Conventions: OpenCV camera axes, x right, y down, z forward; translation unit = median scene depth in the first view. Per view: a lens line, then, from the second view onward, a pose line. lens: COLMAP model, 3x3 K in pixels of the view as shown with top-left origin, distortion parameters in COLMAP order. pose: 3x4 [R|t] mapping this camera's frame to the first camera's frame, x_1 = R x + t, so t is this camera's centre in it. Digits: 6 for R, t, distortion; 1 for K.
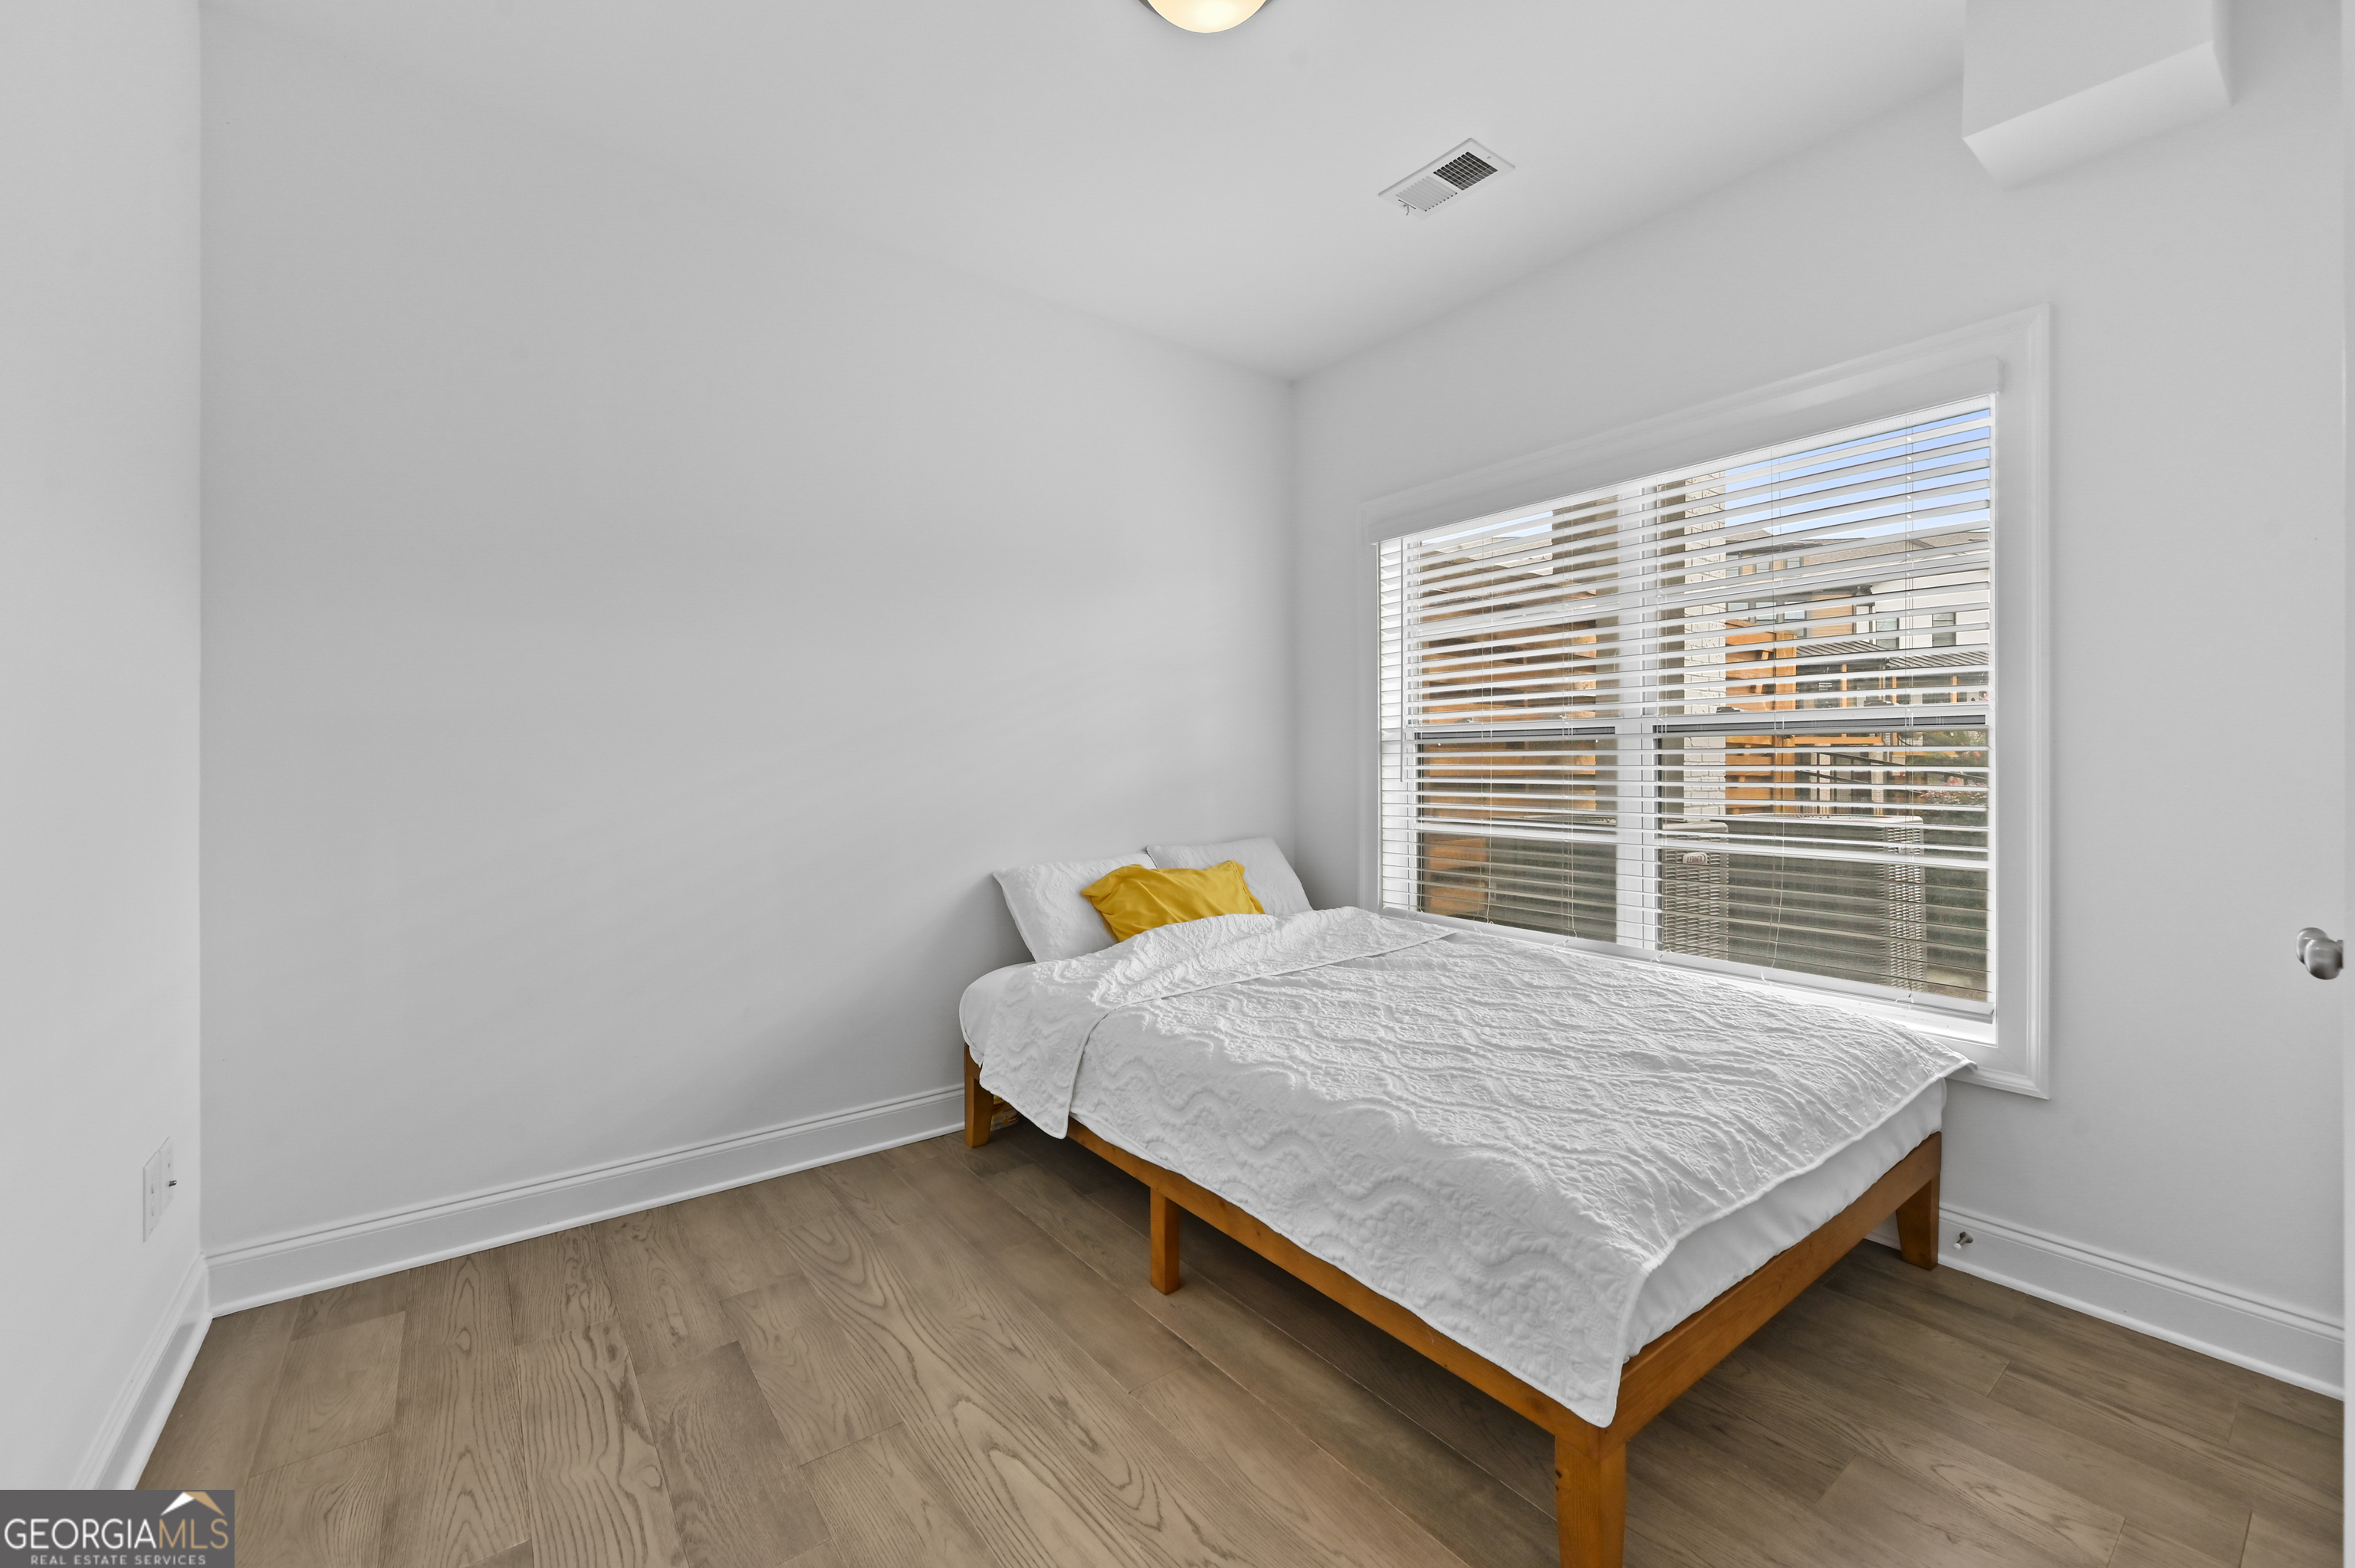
lens RADIAL K [[933.6, 0, 1172.0], [0, 933.6, 765.1], [0, 0, 1]] dist [-0.000650, 0.000237]
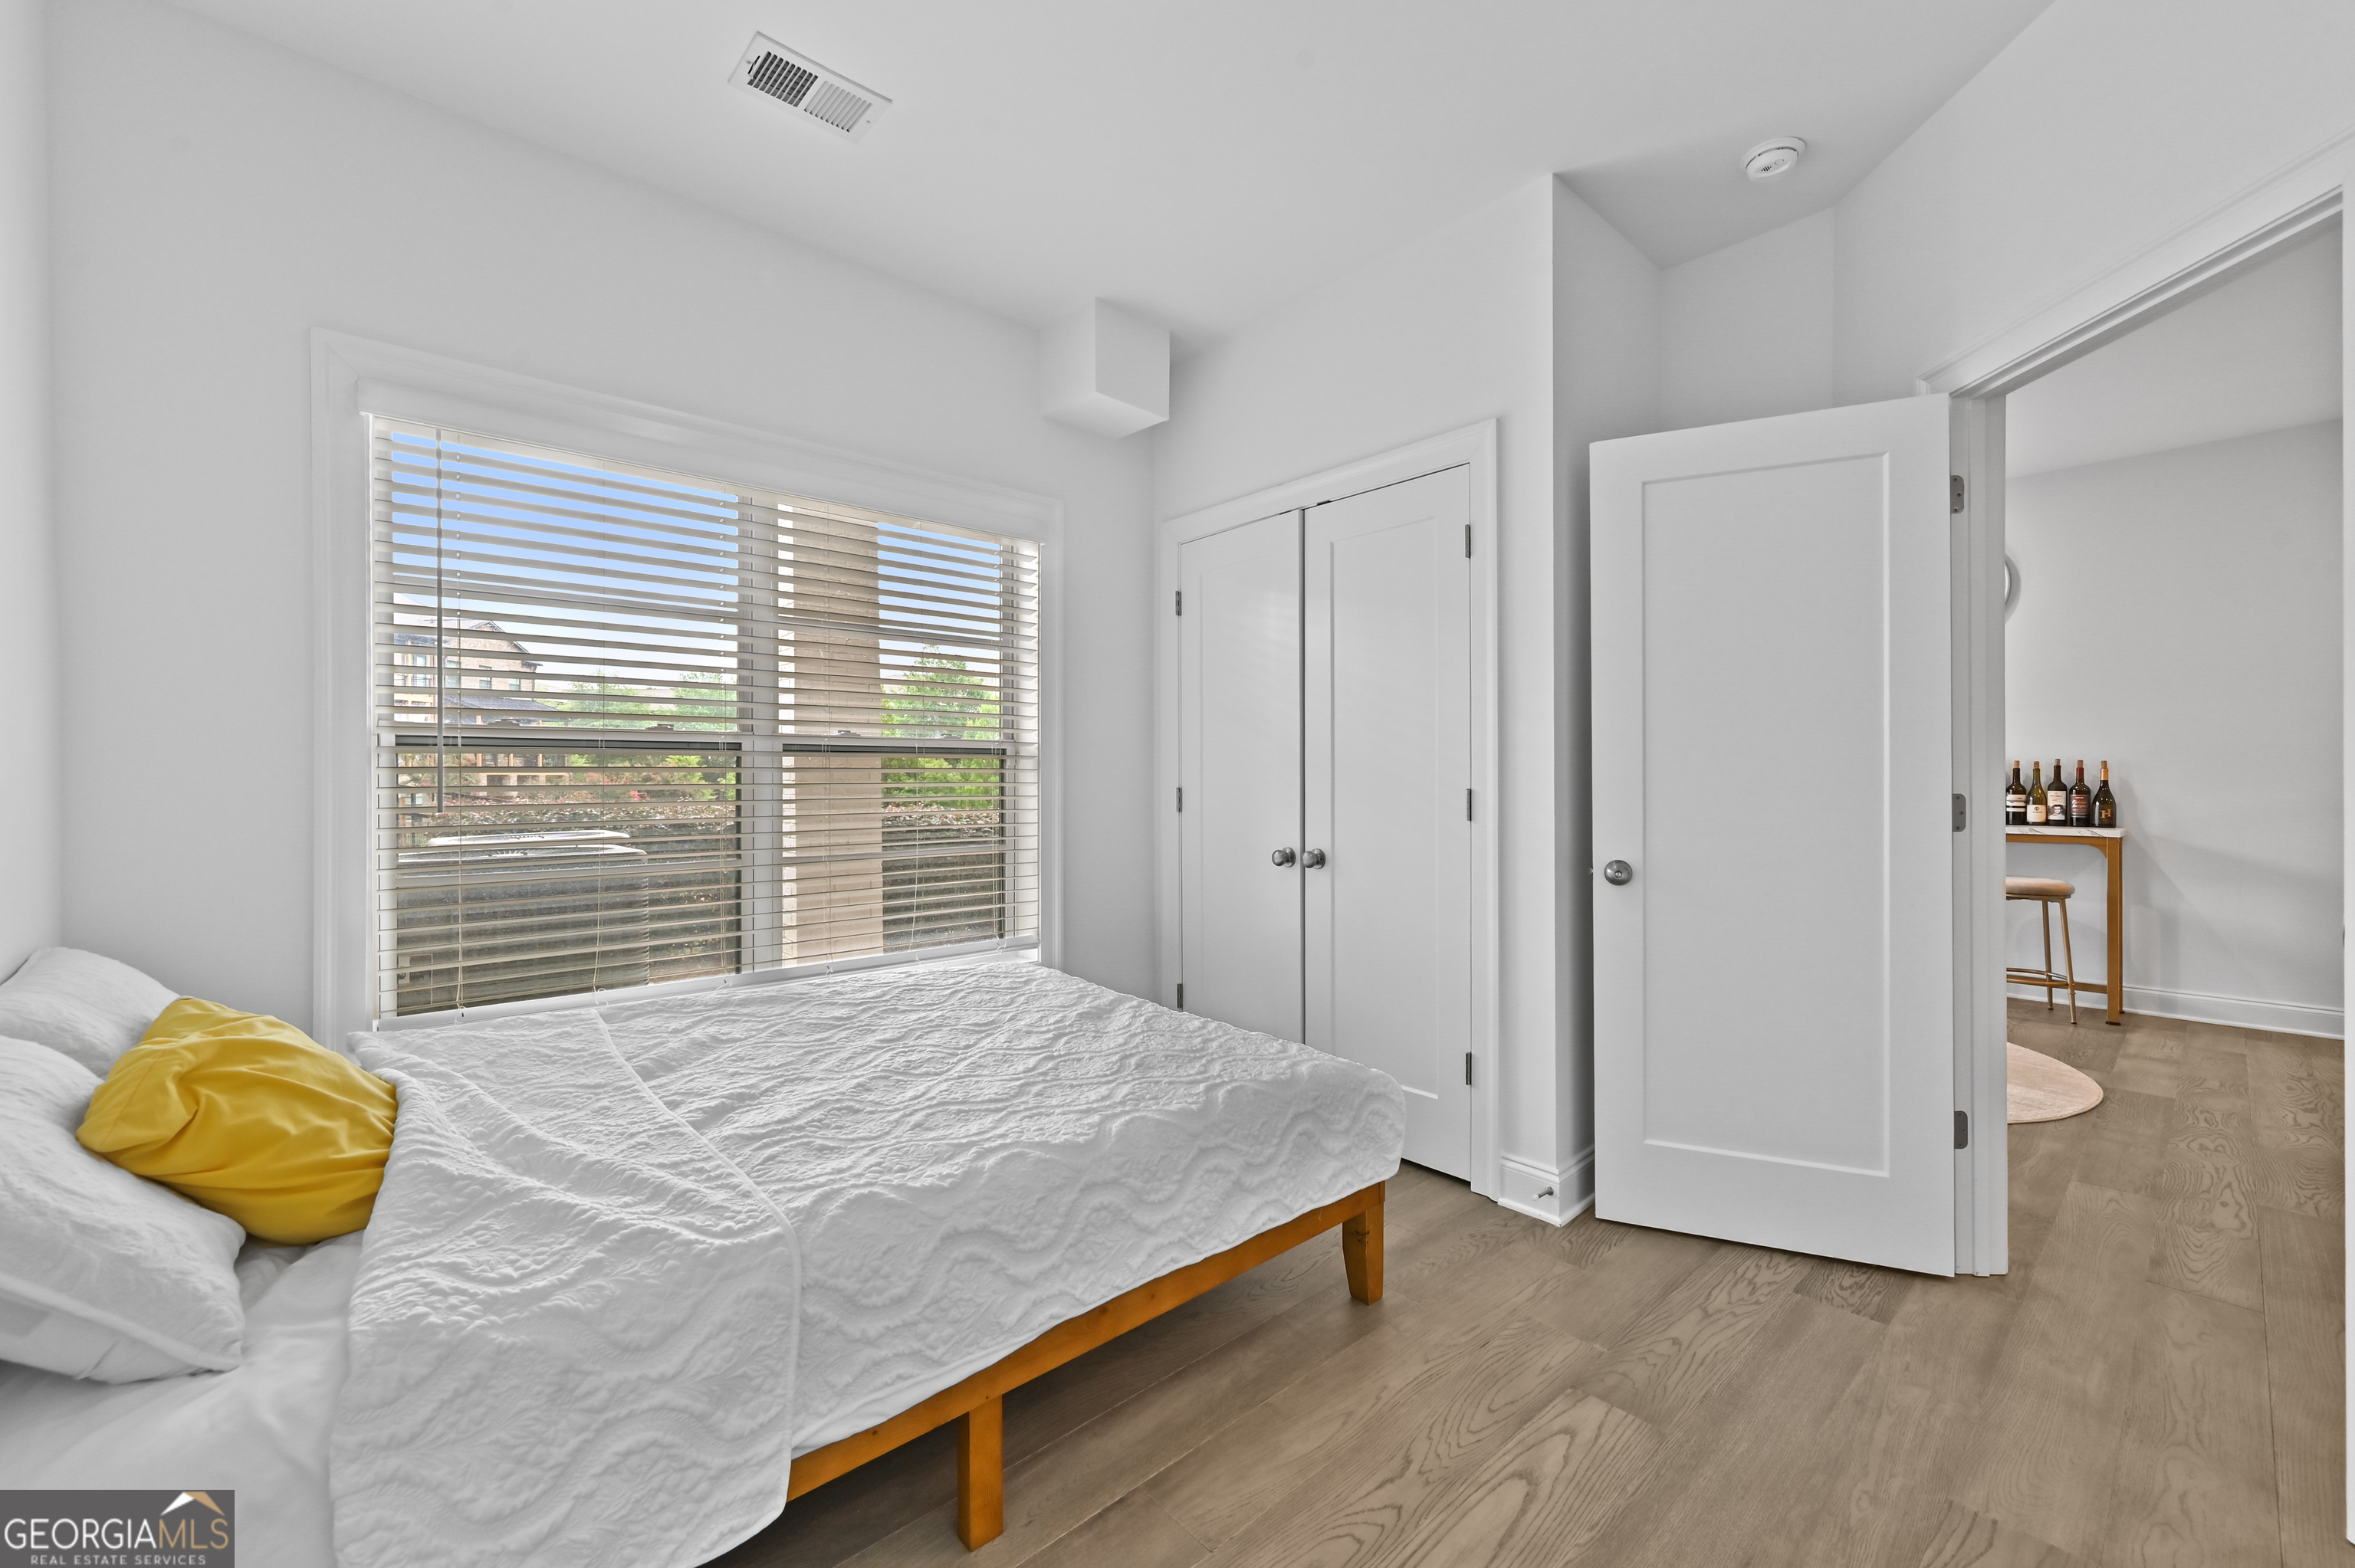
lens RADIAL K [[933.6, 0, 1180.6], [0, 933.6, 786.5], [0, 0, 1]] dist [-0.000650, 0.000237]
pose [[-0.085559, -0.004987, 0.996321, -0.753654], [0.000152, 0.999987, 0.005019, -0.002563], [-0.996333, 0.000581, -0.085557, 0.966745]]
